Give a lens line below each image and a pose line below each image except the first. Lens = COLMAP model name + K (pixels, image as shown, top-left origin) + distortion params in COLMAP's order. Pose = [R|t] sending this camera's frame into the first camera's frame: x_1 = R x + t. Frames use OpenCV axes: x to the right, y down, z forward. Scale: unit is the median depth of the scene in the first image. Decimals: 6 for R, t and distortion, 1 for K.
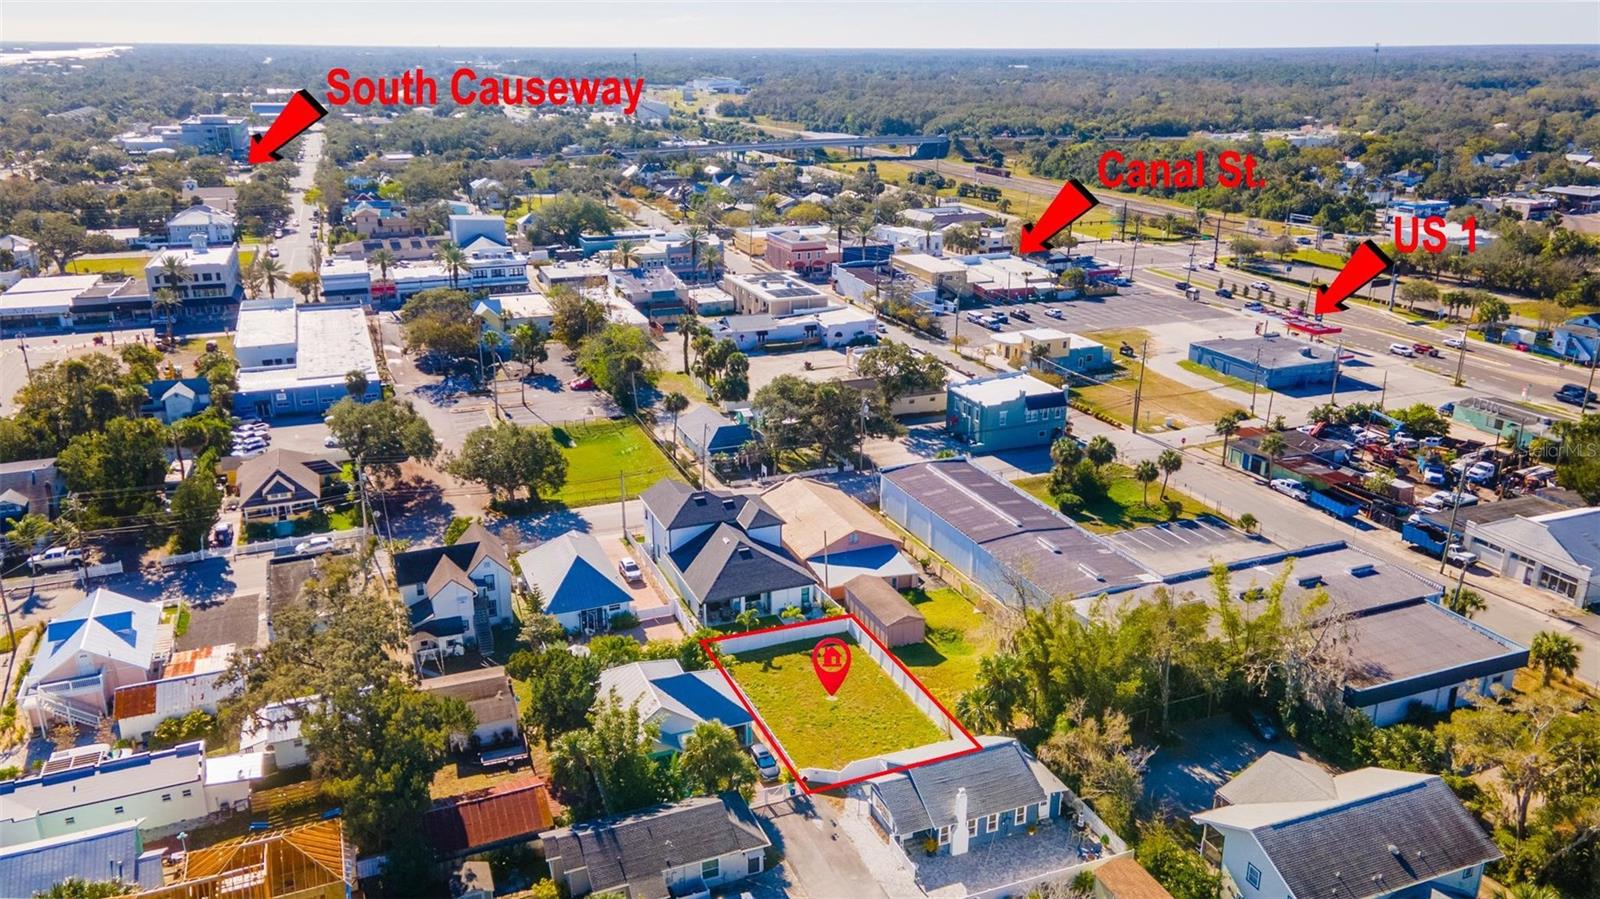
lens RADIAL K [[1185.0, 0, 800.0], [0, 1185.0, 449.5], [0, 0, 1]] dist [0.030444, 0.041504]
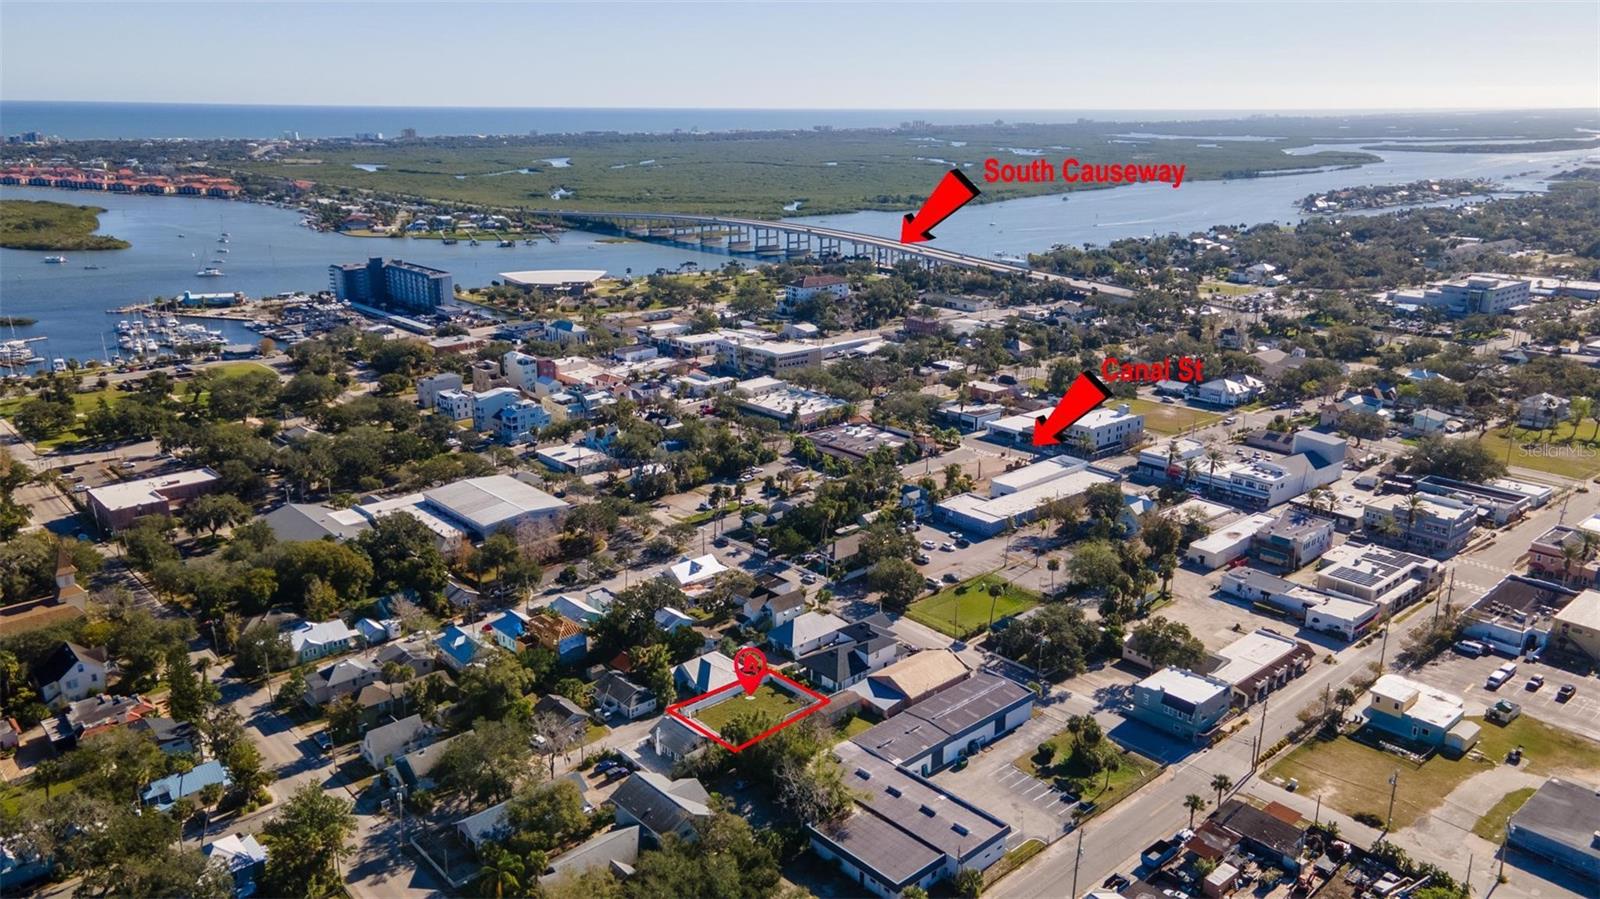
lens RADIAL K [[1172.4, 0, 800.0], [0, 1172.4, 449.5], [0, 0, 1]] dist [0.032361, -0.000569]
pose [[0.343570, 0.271080, -0.899153, 1.295330], [-0.312192, 0.935951, 0.162884, -0.430580], [0.885718, 0.224746, 0.406194, 0.059752]]
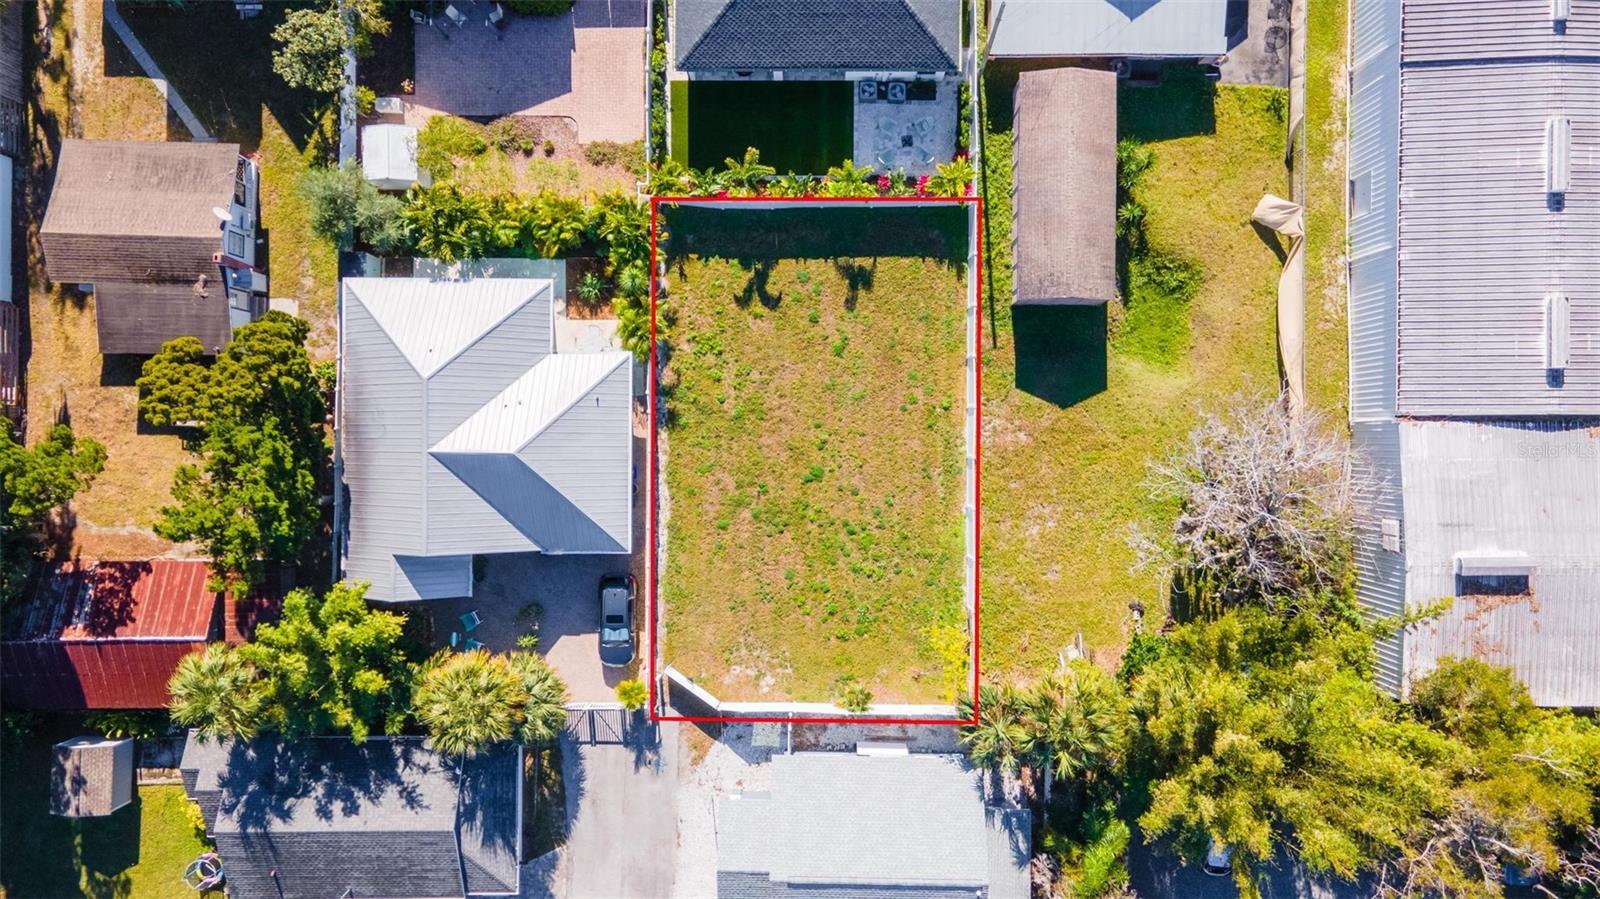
lens RADIAL K [[1185.0, 0, 800.0], [0, 1185.0, 449.5], [0, 0, 1]] dist [0.030444, 0.041504]
pose [[0.922162, 0.386499, -0.015338, 0.017416], [-0.112580, 0.306123, 0.945312, -0.199050], [0.370057, -0.870004, 0.325807, 0.572507]]
